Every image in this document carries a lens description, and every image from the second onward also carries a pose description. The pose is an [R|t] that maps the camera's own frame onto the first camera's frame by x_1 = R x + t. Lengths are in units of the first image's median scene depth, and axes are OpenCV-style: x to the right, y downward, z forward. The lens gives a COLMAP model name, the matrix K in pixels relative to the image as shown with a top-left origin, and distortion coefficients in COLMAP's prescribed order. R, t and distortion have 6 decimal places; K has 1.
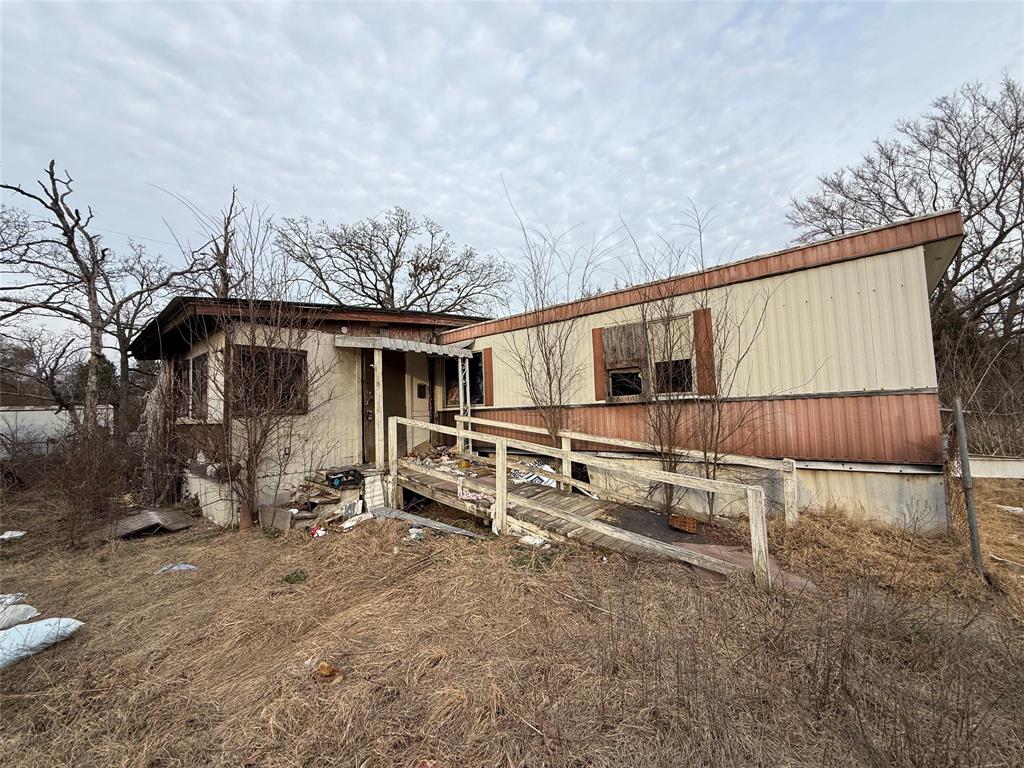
lens RADIAL K [[406.8, 0, 511.6], [0, 406.8, 386.8], [0, 0, 1]] dist [-0.000325, -0.000419]
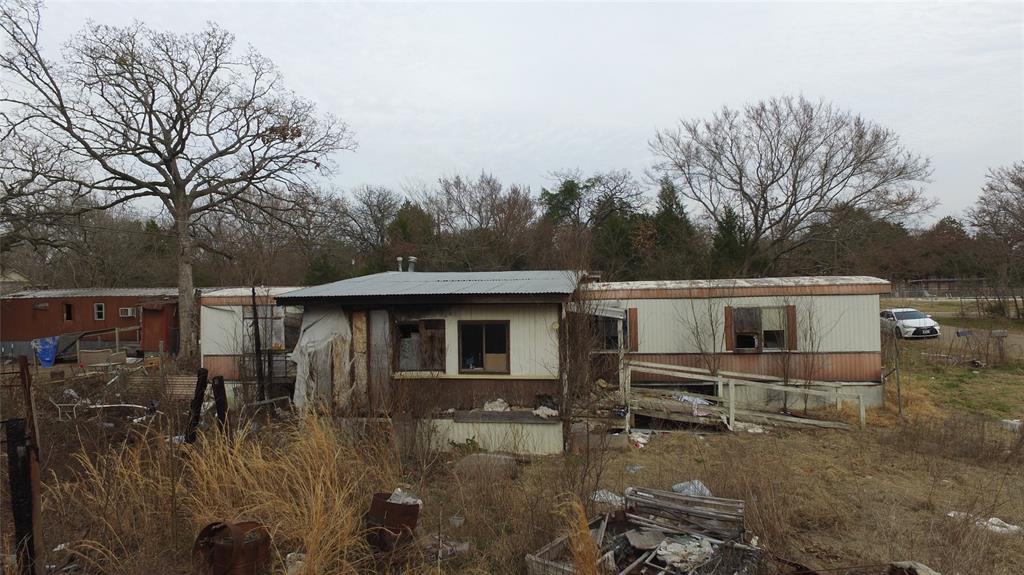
lens RADIAL K [[592.3, 0, 519.2], [0, 592.3, 286.8], [0, 0, 1]] dist [-0.012973, 0.013402]
pose [[0.837102, 0.023910, 0.546525, -1.653825], [-0.043108, 0.998821, 0.022330, -0.220686], [-0.545346, -0.042253, 0.837145, -0.487776]]
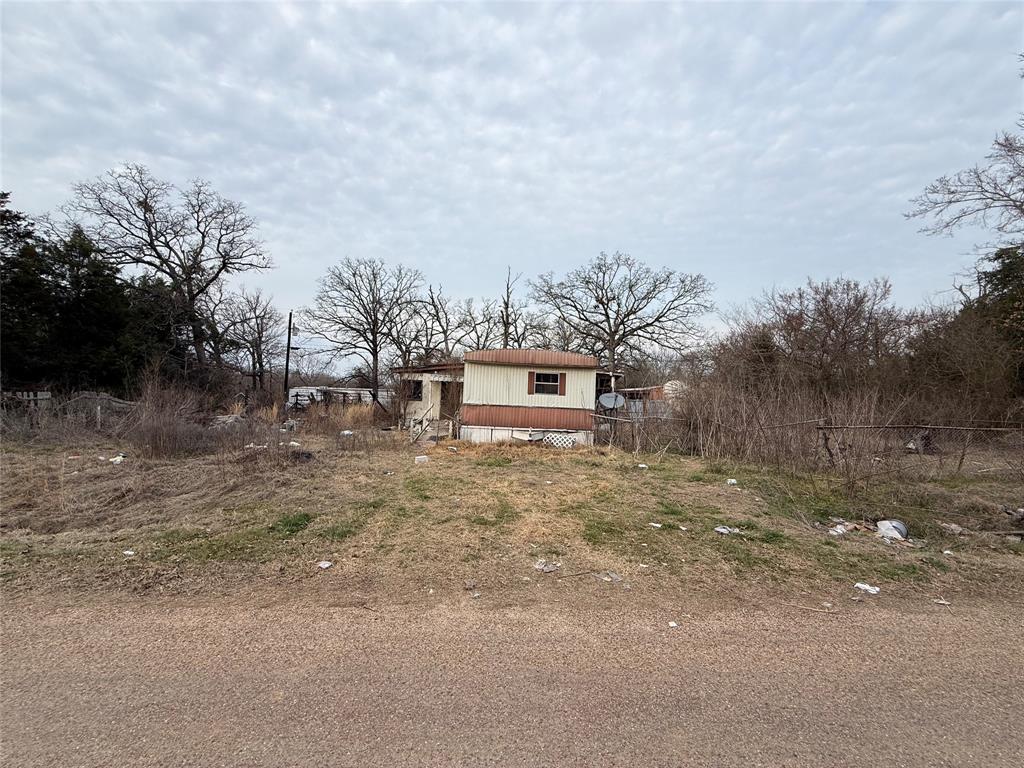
lens RADIAL K [[406.8, 0, 511.6], [0, 406.8, 386.8], [0, 0, 1]] dist [-0.000325, -0.000419]
pose [[0.685634, 0.034724, -0.727118, 2.209487], [-0.017520, 0.999359, 0.031205, -0.147519], [0.727736, -0.008656, 0.685803, -0.632446]]
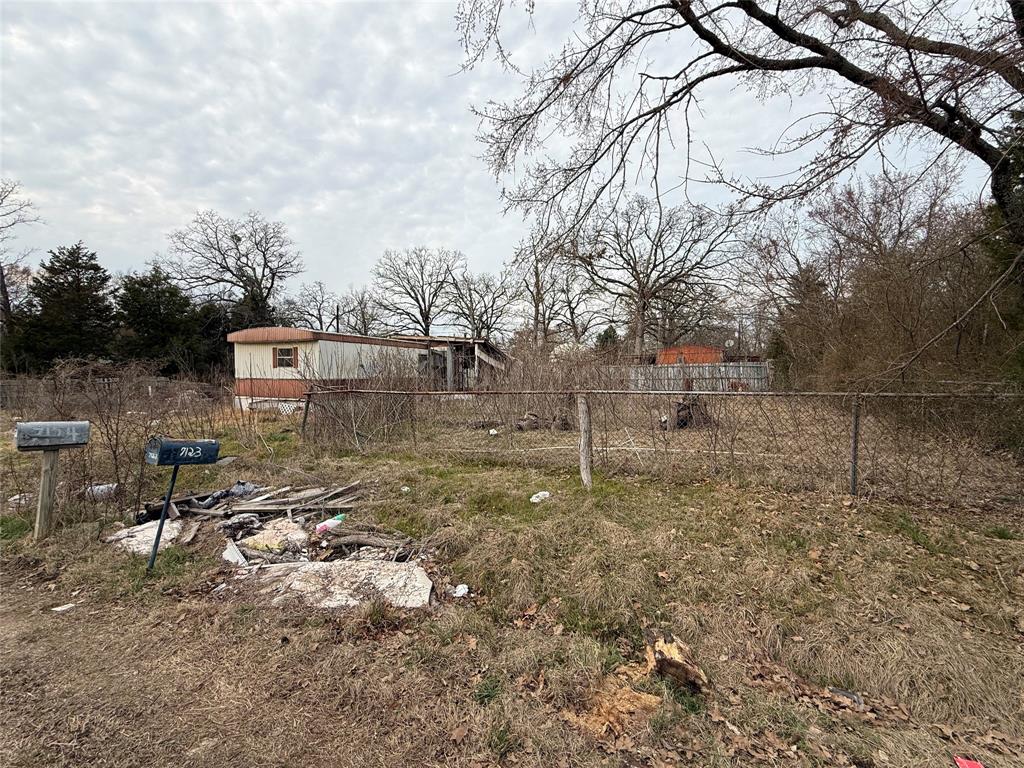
lens RADIAL K [[406.8, 0, 511.6], [0, 406.8, 386.8], [0, 0, 1]] dist [-0.000325, -0.000419]
pose [[0.327608, 0.074349, -0.941884, 3.371719], [0.044704, 0.994563, 0.094056, -0.101206], [0.943756, -0.072919, 0.322503, 1.273279]]
